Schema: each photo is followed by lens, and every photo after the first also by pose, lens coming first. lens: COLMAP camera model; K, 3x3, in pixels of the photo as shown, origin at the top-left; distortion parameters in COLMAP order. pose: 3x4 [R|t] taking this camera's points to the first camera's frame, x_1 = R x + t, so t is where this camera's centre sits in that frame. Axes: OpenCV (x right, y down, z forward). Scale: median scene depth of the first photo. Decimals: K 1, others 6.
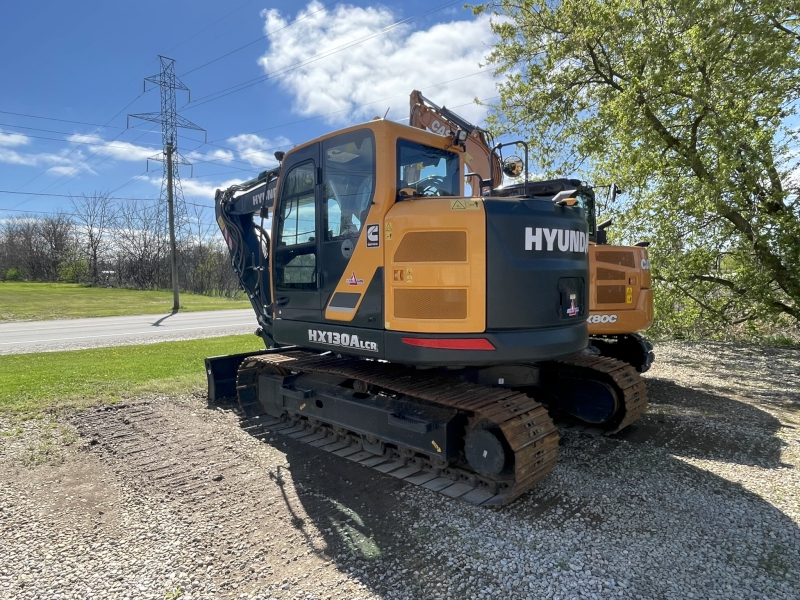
lens RADIAL K [[502.5, 0, 403.7], [0, 502.5, 304.5], [0, 0, 1]] dist [-0.006970, -0.003214]
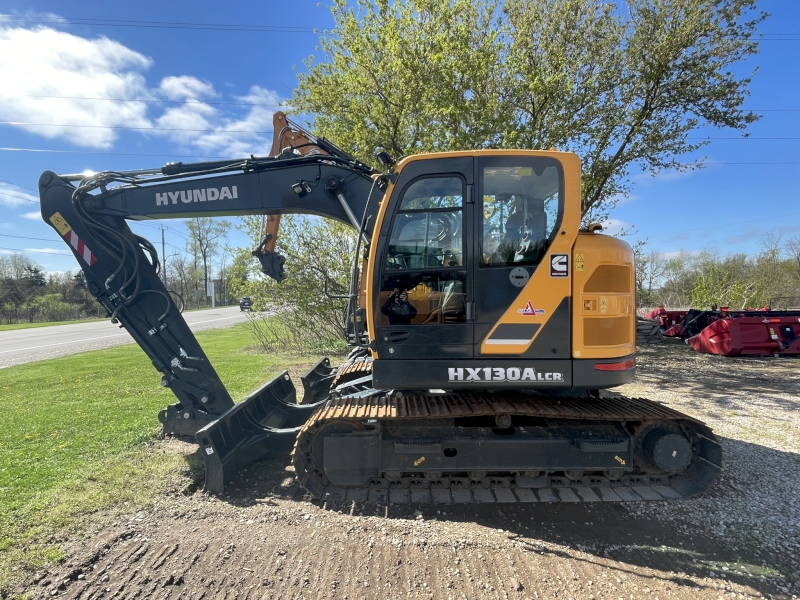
lens RADIAL K [[419.1, 0, 398.7], [0, 419.1, 295.3], [0, 0, 1]] dist [-0.017131, 0.000384]
pose [[0.730574, -0.006592, 0.682802, -0.851353], [0.040101, 0.998642, -0.033266, -0.062121], [-0.681655, 0.051684, 0.729846, 0.608078]]
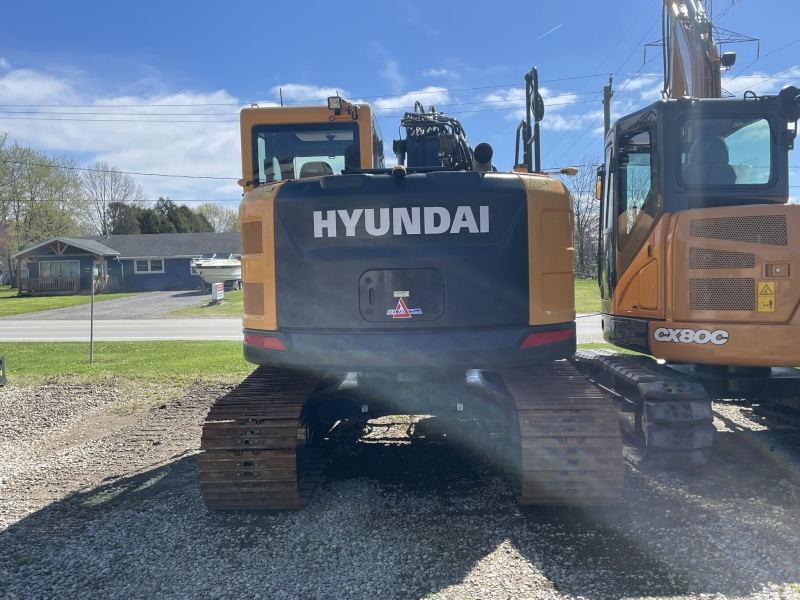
lens RADIAL K [[724.6, 0, 400.0], [0, 724.6, 296.3], [0, 0, 1]] dist [0.024029, -0.004003]
pose [[0.658755, 0.016915, -0.752168, 1.220985], [-0.027191, 0.999629, -0.001334, -0.010621], [0.751866, 0.021331, 0.658970, 0.285816]]
